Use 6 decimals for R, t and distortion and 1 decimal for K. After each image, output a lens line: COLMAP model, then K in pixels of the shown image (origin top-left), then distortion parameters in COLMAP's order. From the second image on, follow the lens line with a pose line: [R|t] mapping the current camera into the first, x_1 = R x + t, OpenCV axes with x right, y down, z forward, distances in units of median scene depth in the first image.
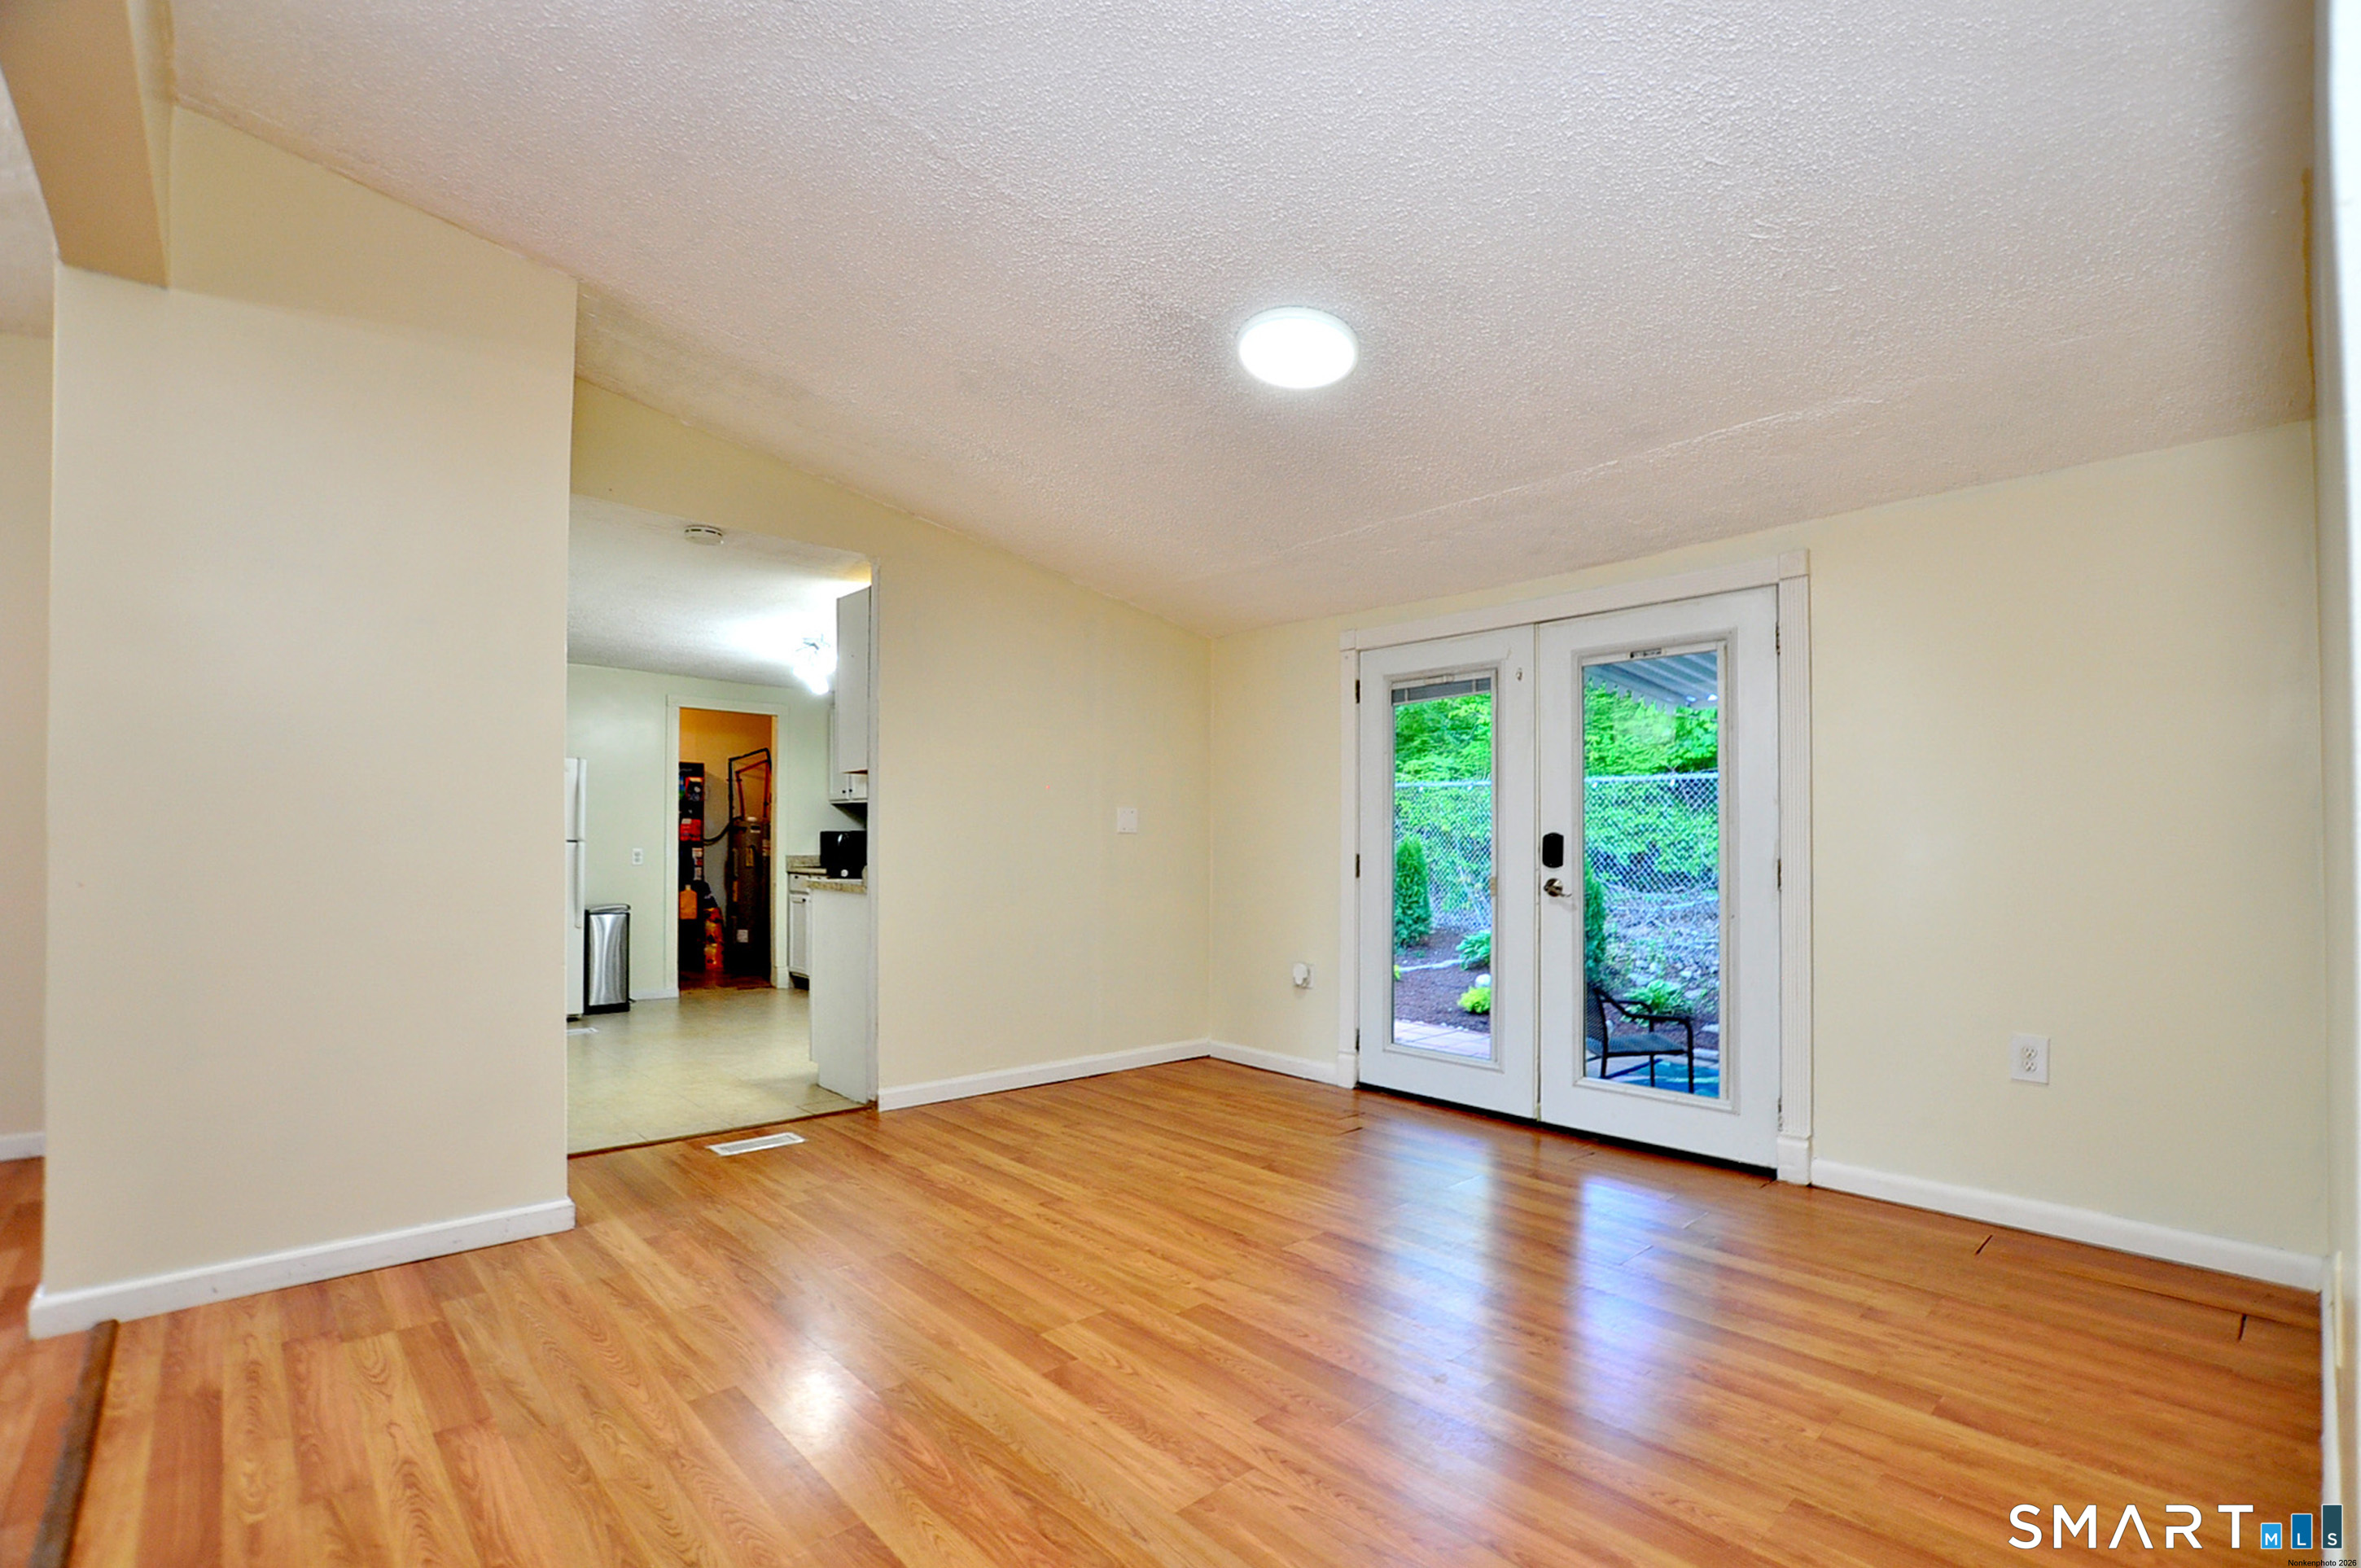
lens RADIAL K [[1052.9, 0, 1205.6], [0, 1052.9, 838.3], [0, 0, 1]] dist [-0.028048, 0.001148]
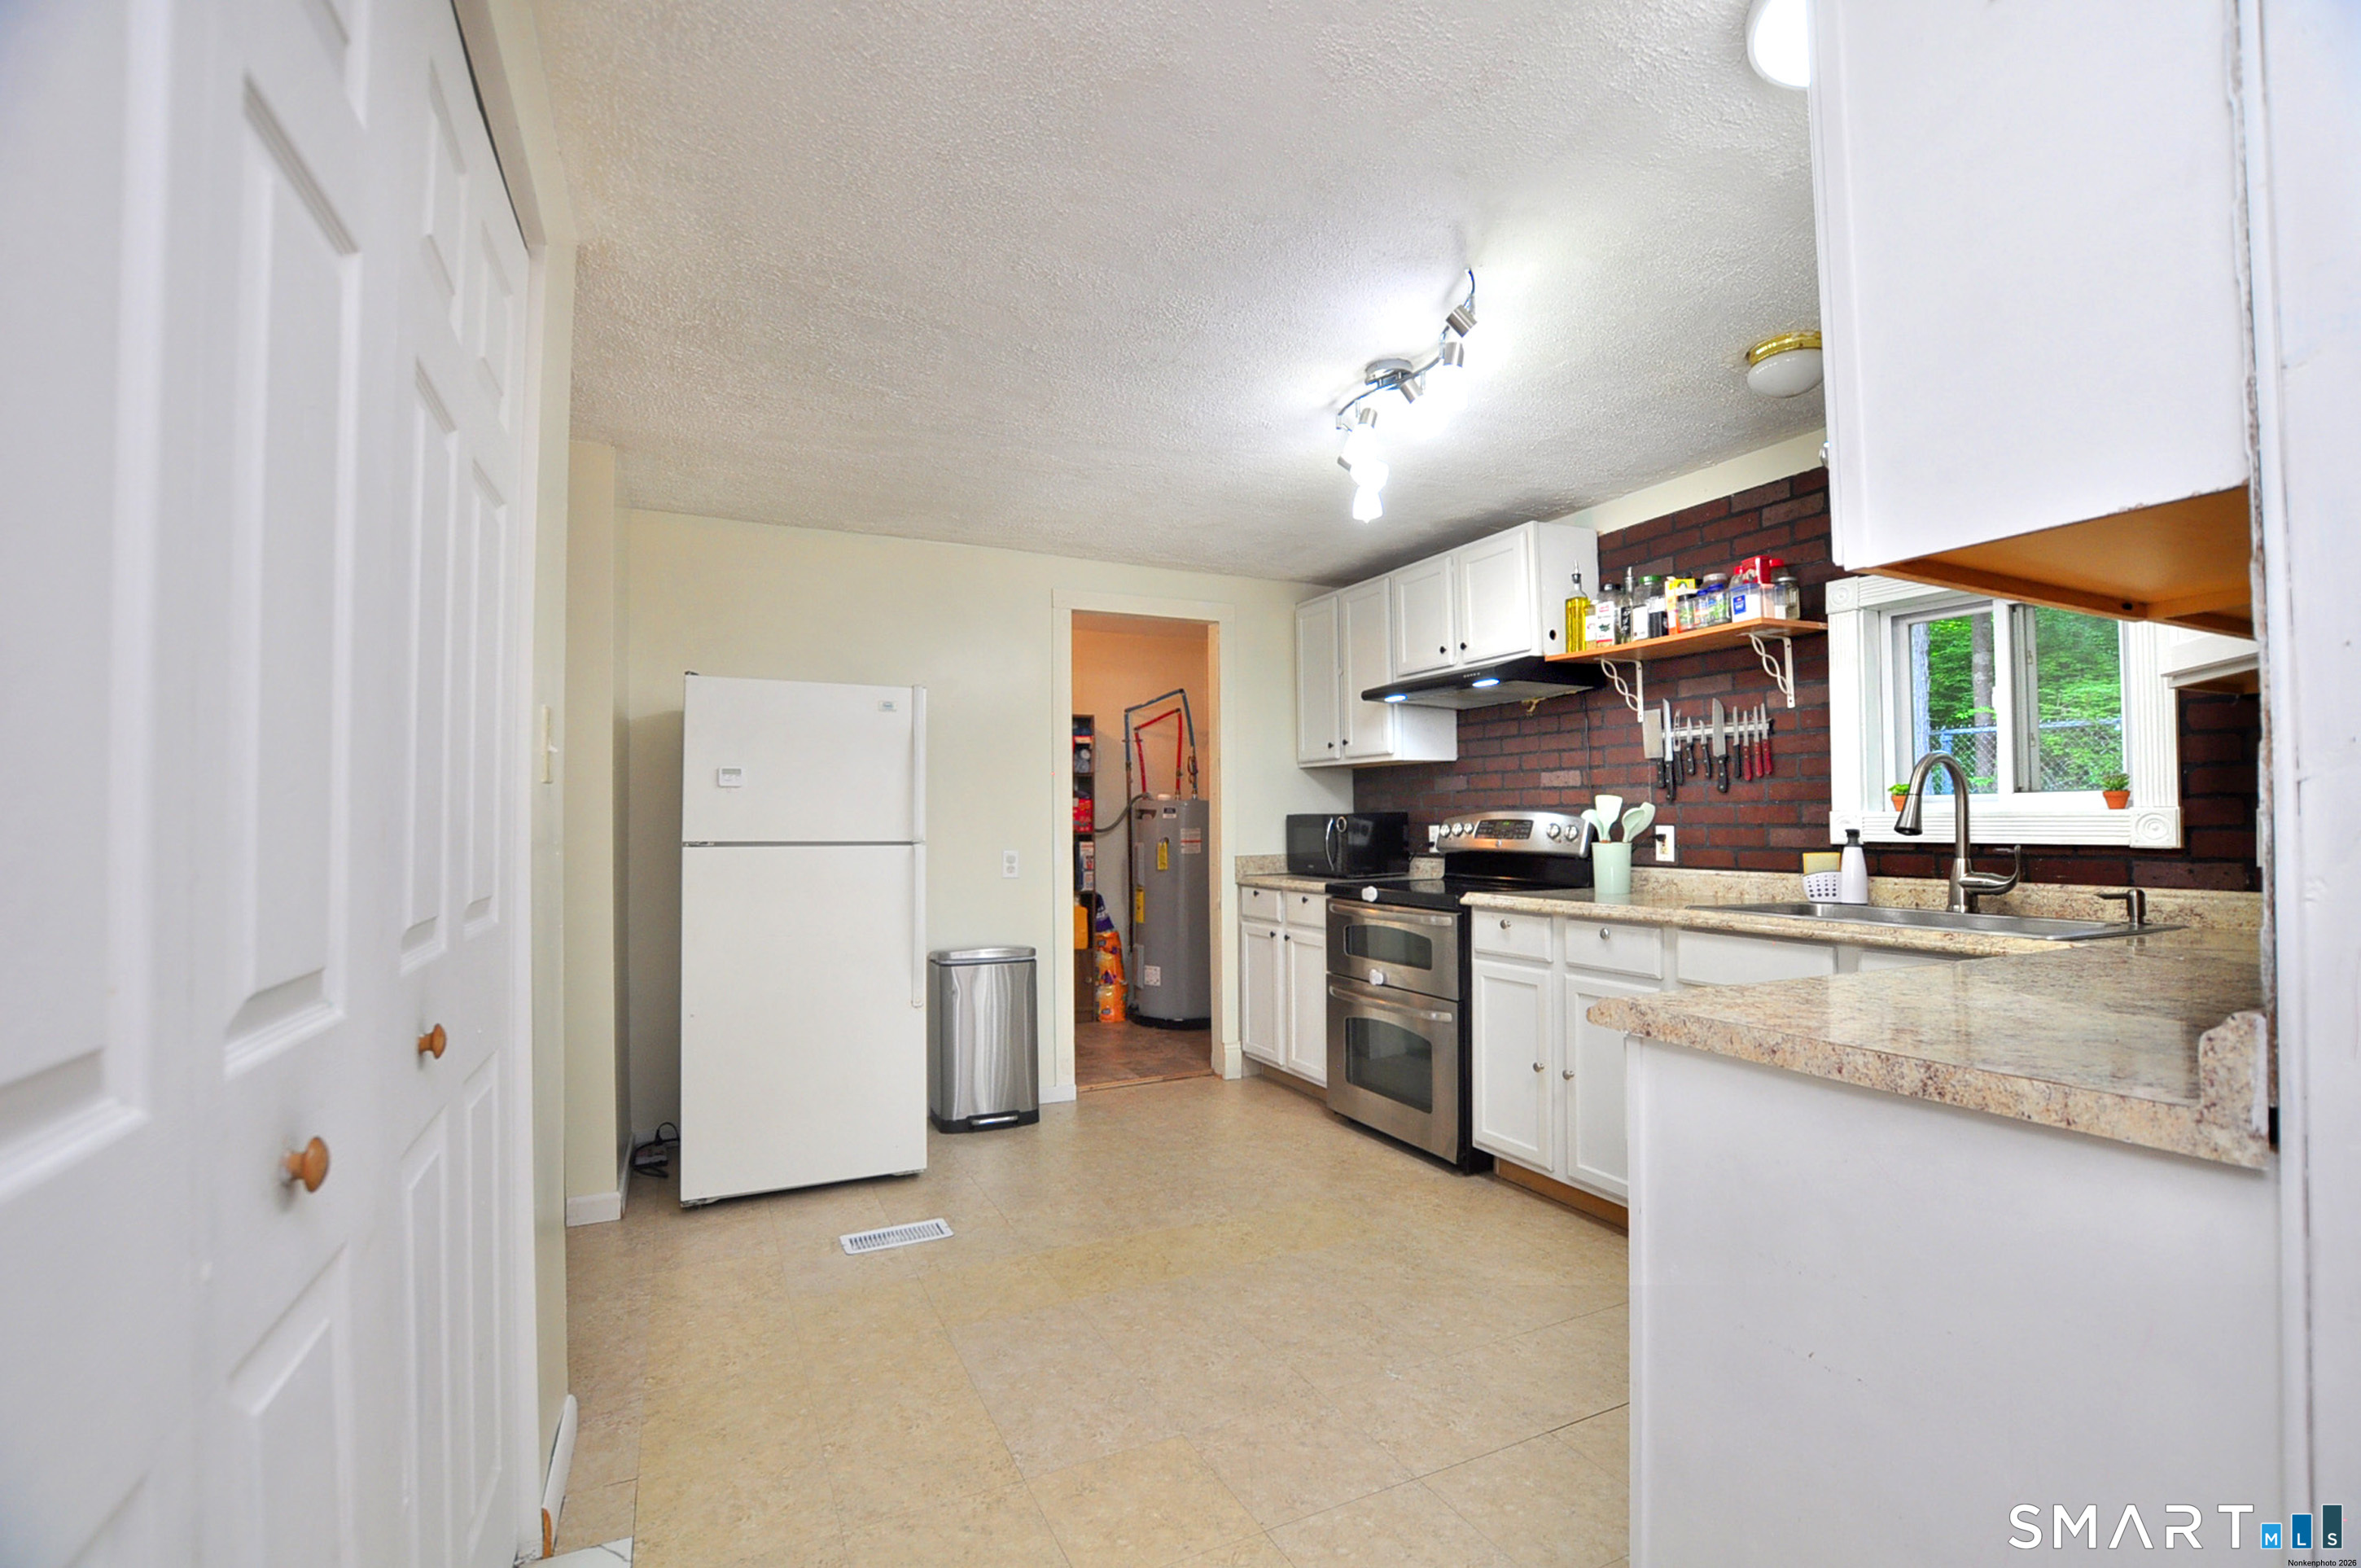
lens RADIAL K [[1052.9, 0, 1205.6], [0, 1052.9, 838.3], [0, 0, 1]] dist [-0.028048, 0.001148]
pose [[0.954729, -0.007596, -0.297380, -0.535458], [0.012874, 0.999792, 0.015793, -0.007096], [0.297198, -0.018906, 0.954629, 0.956764]]
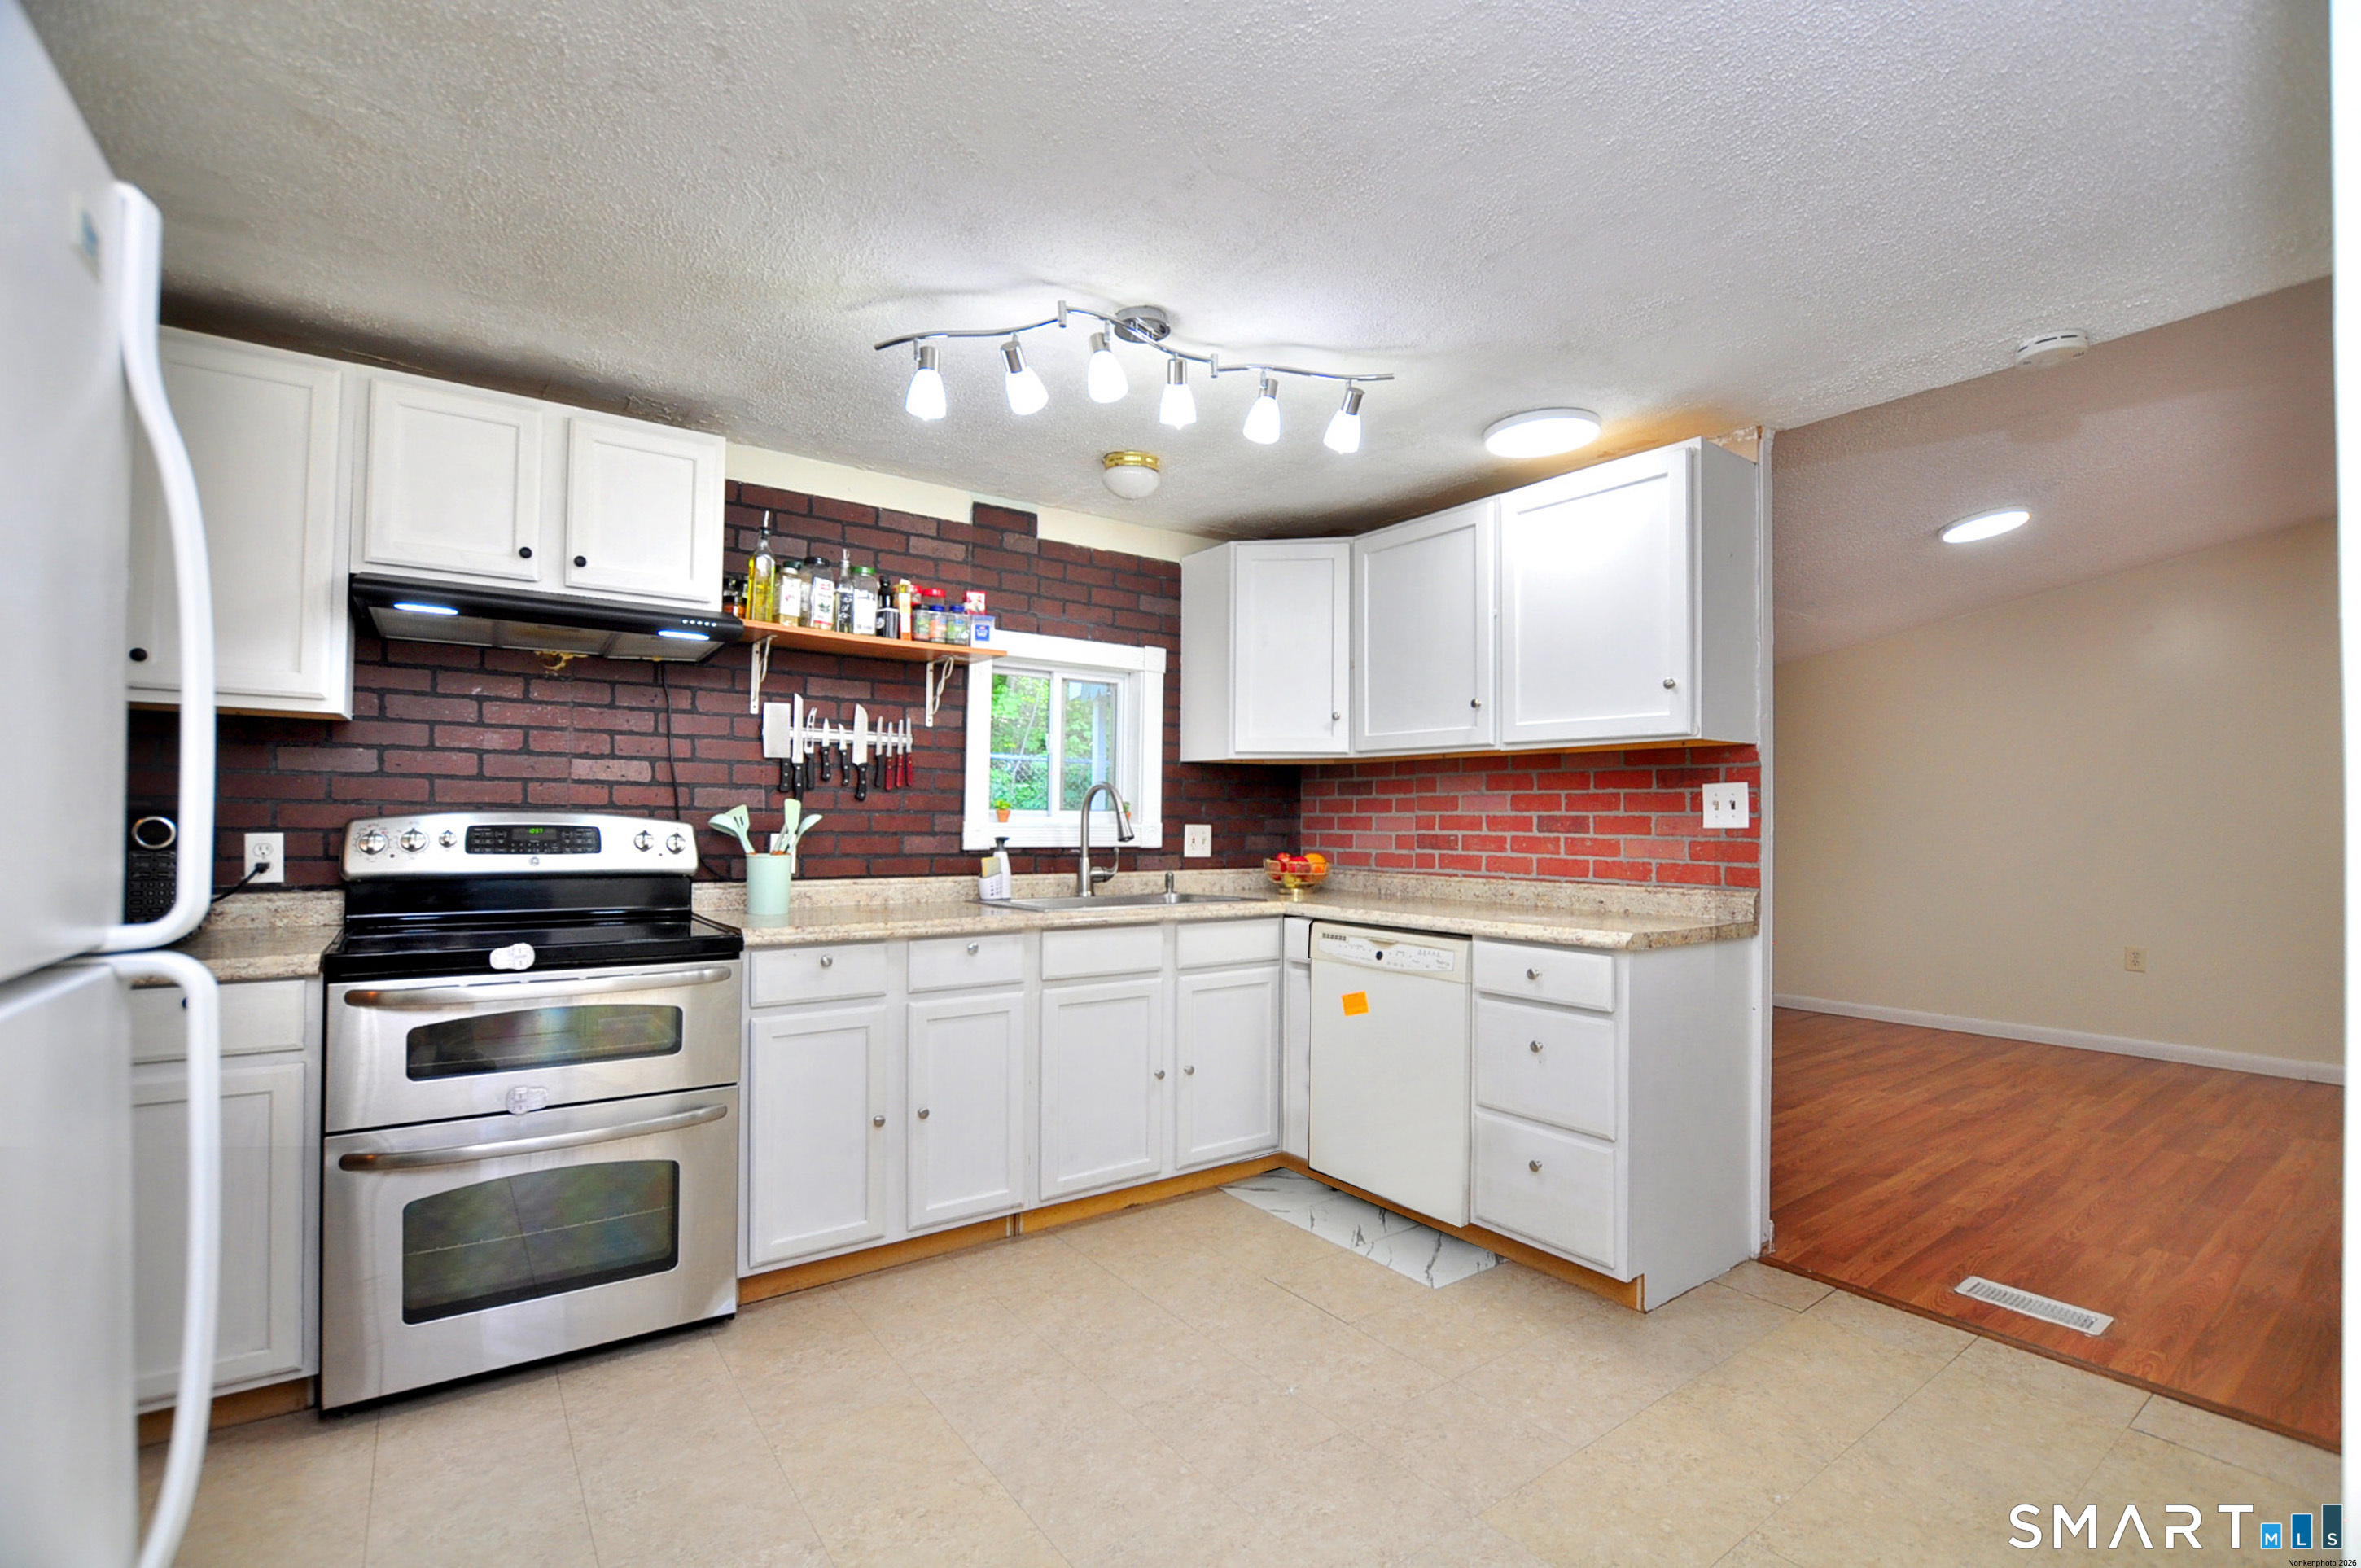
lens RADIAL K [[1051.0, 0, 1179.6], [0, 1051.0, 825.6], [0, 0, 1]] dist [-0.027094, 0.000254]
pose [[0.128317, -0.010296, 0.991680, -1.234081], [-0.012190, 0.999854, 0.011959, -0.019171], [-0.991658, -0.013623, 0.128173, 1.566150]]
